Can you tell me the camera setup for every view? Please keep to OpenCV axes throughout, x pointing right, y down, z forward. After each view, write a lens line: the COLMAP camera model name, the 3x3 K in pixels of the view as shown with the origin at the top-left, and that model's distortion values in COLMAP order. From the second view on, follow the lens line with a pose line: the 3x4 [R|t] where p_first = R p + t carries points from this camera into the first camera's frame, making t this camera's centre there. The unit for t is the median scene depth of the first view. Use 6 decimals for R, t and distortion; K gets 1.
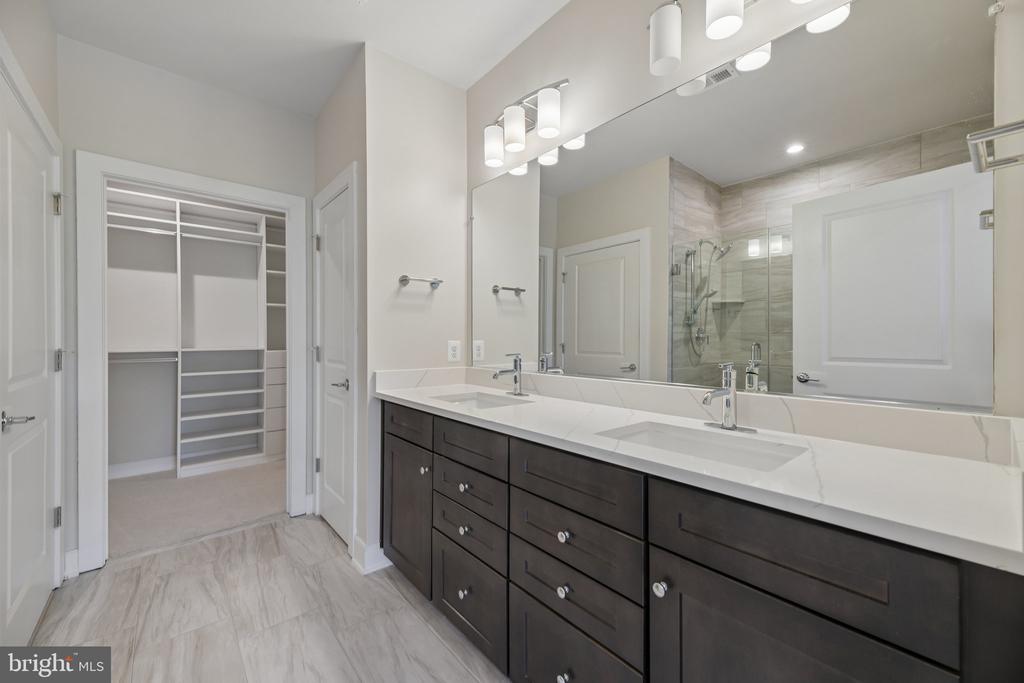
lens RADIAL K [[409.1, 0, 519.6], [0, 409.1, 342.4], [0, 0, 1]] dist [0.015002, -0.002014]
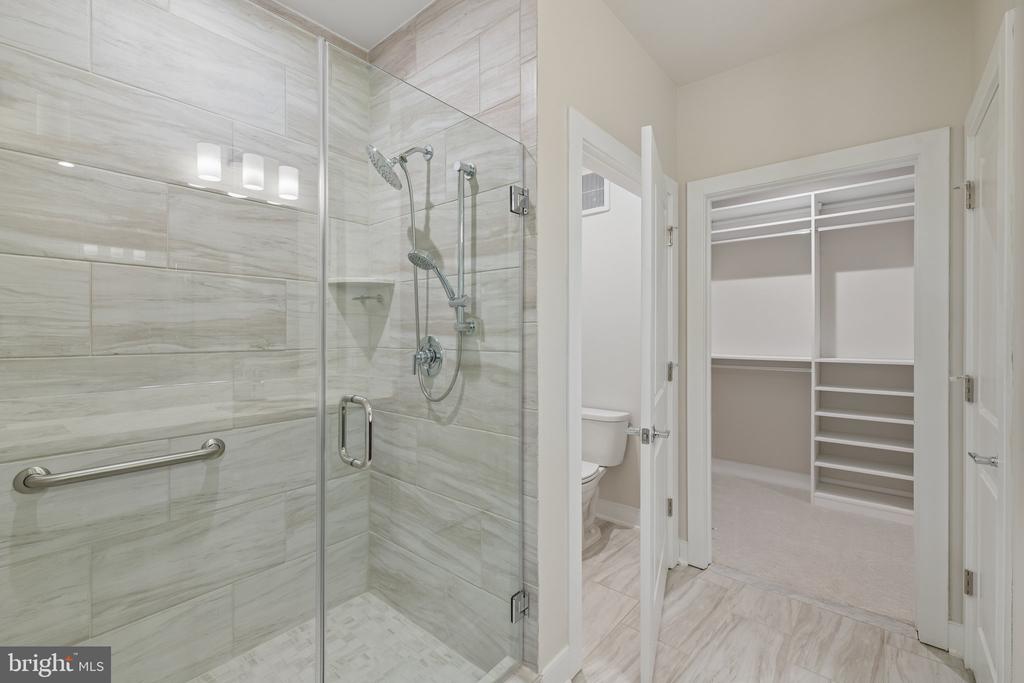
lens RADIAL K [[437.8, 0, 511.0], [0, 437.8, 332.9], [0, 0, 1]] dist [0.002946, -0.000421]
pose [[0.149394, 0.001618, -0.988776, 0.018474], [-0.008428, 0.999964, 0.000363, -0.043595], [0.988742, 0.008279, 0.149403, 0.264367]]
